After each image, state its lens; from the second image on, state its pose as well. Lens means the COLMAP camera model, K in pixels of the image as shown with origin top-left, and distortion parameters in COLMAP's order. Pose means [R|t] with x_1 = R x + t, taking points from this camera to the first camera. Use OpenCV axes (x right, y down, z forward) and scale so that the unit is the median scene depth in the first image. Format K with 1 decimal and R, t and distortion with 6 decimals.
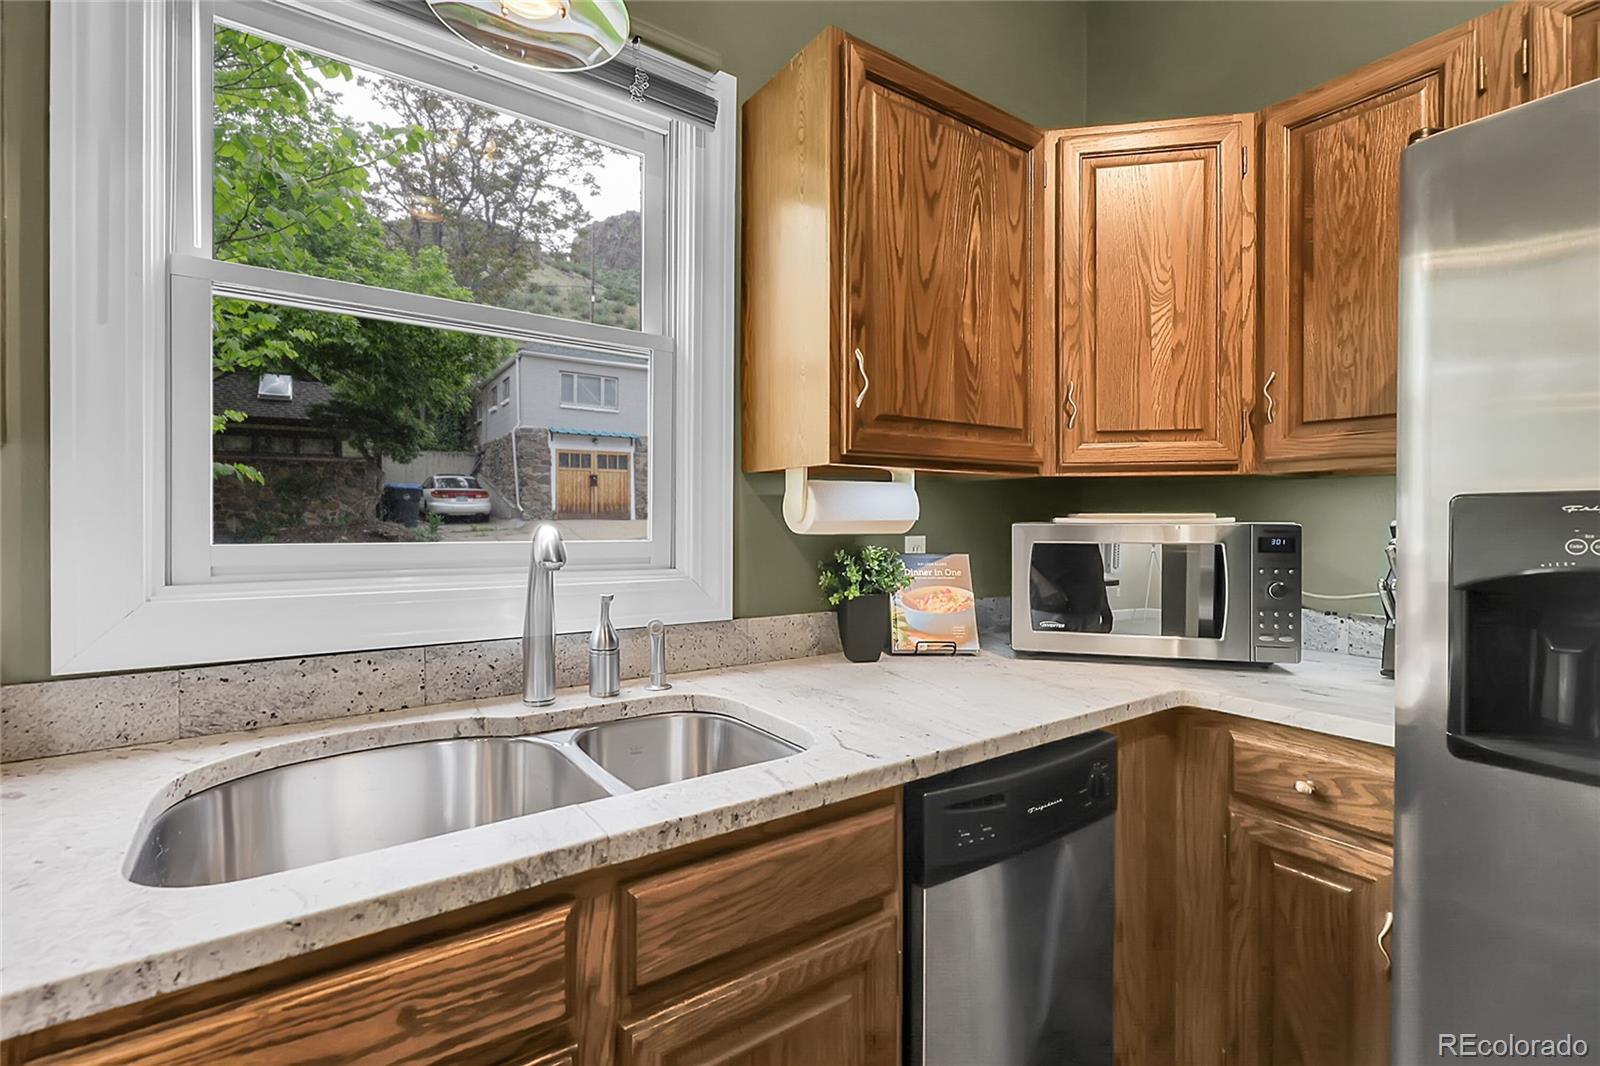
lens RADIAL K [[727.7, 0, 792.0], [0, 727.7, 521.7], [0, 0, 1]] dist [0.001443, 0.000839]
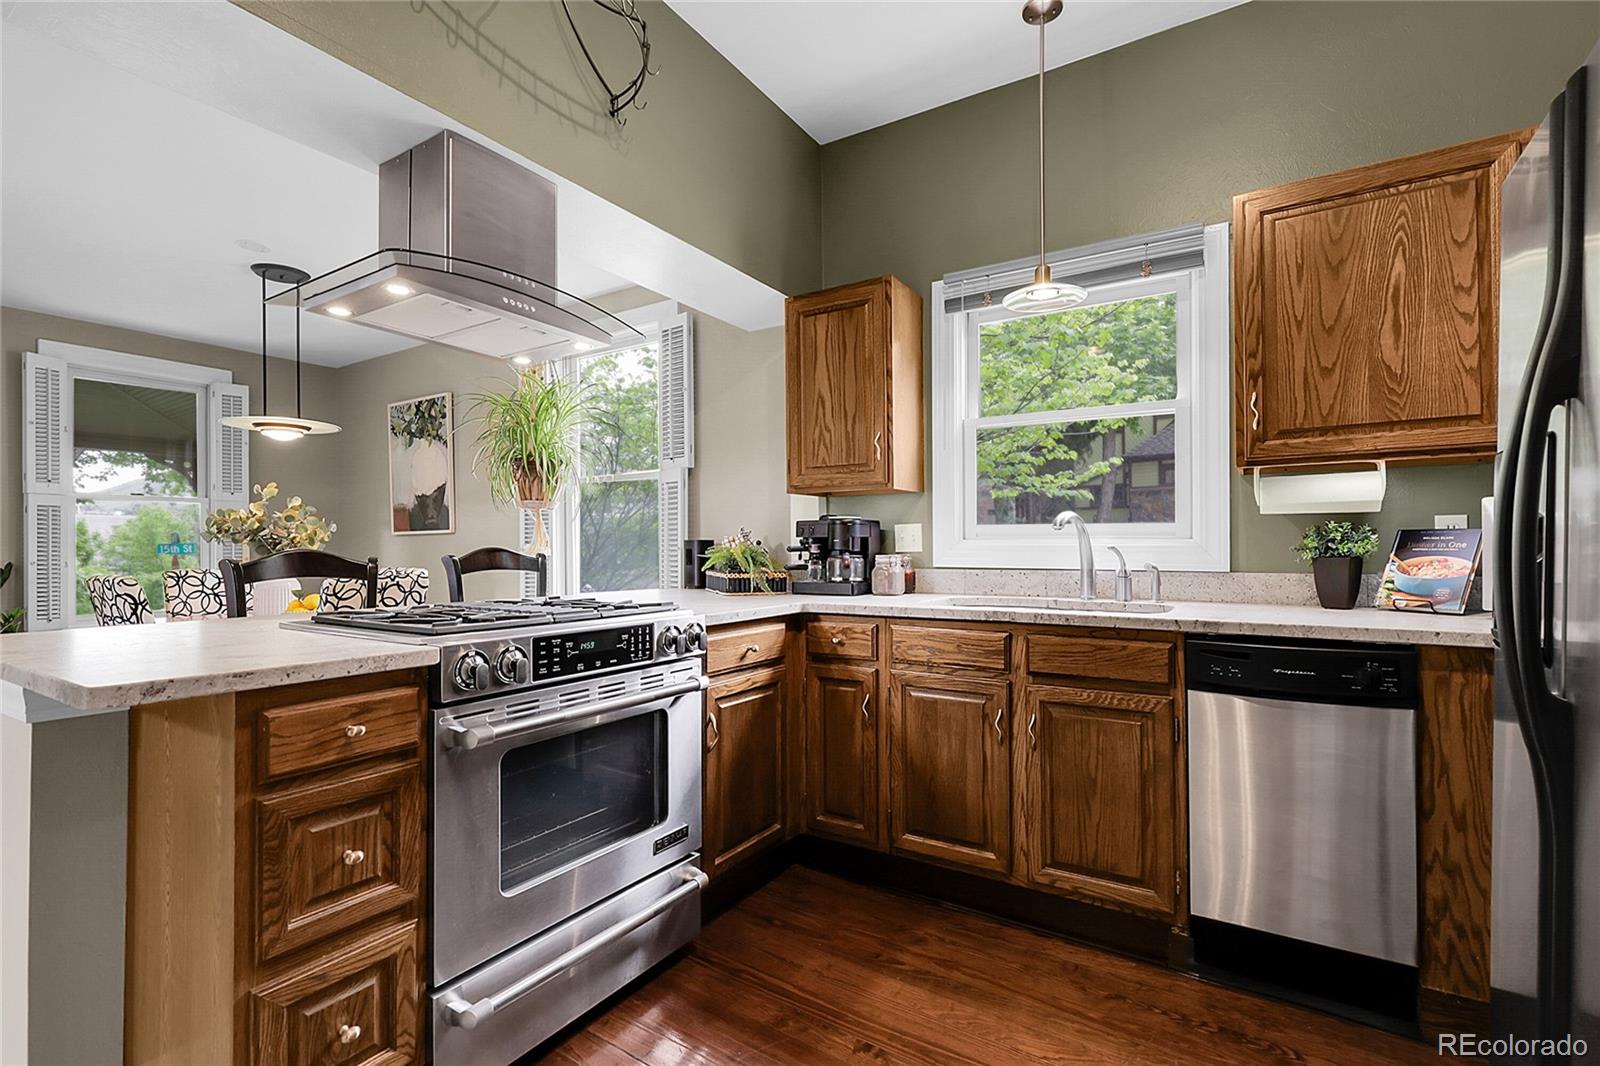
lens RADIAL K [[727.7, 0, 797.7], [0, 727.7, 535.0], [0, 0, 1]] dist [0.001443, 0.000839]
pose [[0.377288, -0.018751, -0.925906, 1.008542], [0.003493, 0.999817, -0.018825, 0.082340], [0.926089, 0.003868, 0.377285, -0.433400]]
